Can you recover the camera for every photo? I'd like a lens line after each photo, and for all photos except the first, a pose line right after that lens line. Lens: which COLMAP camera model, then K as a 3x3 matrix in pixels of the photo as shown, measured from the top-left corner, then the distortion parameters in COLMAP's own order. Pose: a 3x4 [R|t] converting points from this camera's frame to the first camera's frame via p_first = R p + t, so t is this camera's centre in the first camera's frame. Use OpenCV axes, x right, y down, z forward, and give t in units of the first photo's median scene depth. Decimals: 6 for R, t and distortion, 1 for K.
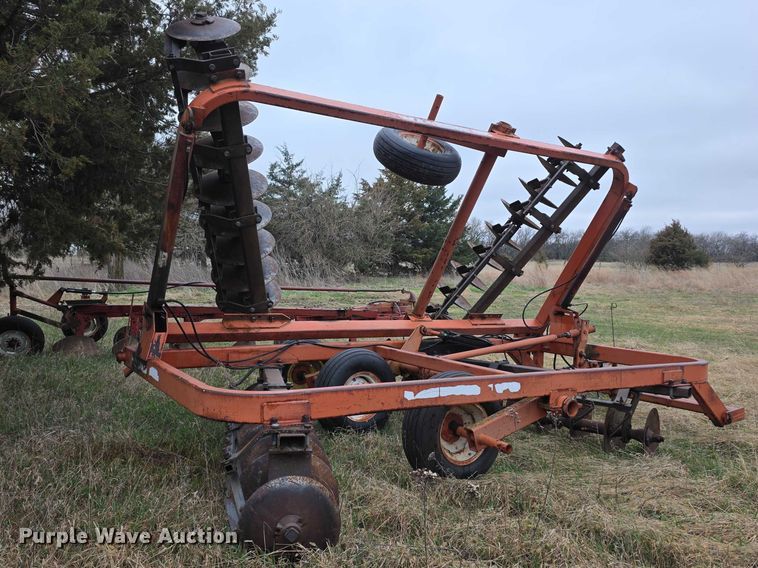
lens RADIAL K [[546.3, 0, 377.0], [0, 546.3, 277.3], [0, 0, 1]] dist [0.053182, 0.000818]
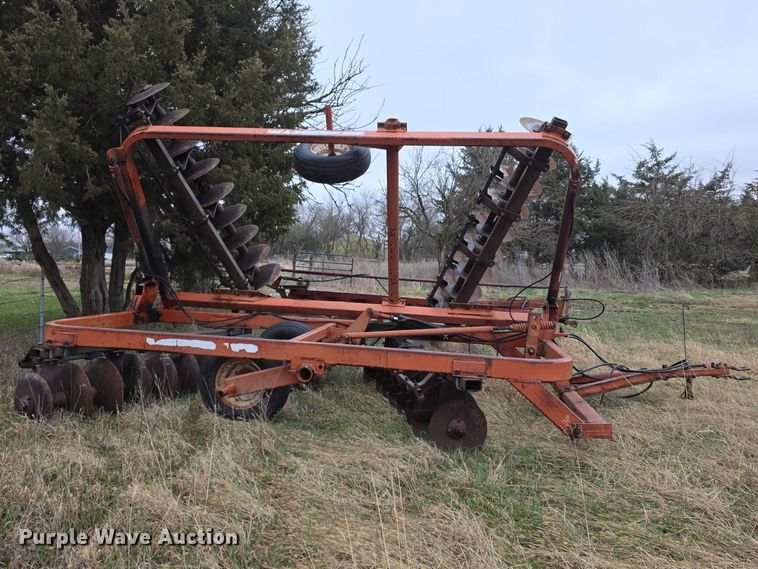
lens RADIAL K [[511.6, 0, 377.2], [0, 511.6, 286.4], [0, 0, 1]] dist [0.061540, 0.002445]
pose [[0.799245, 0.029859, -0.600263, 0.800997], [-0.021692, 0.999548, 0.020838, 0.022034], [0.600614, -0.003633, 0.799531, 0.178032]]
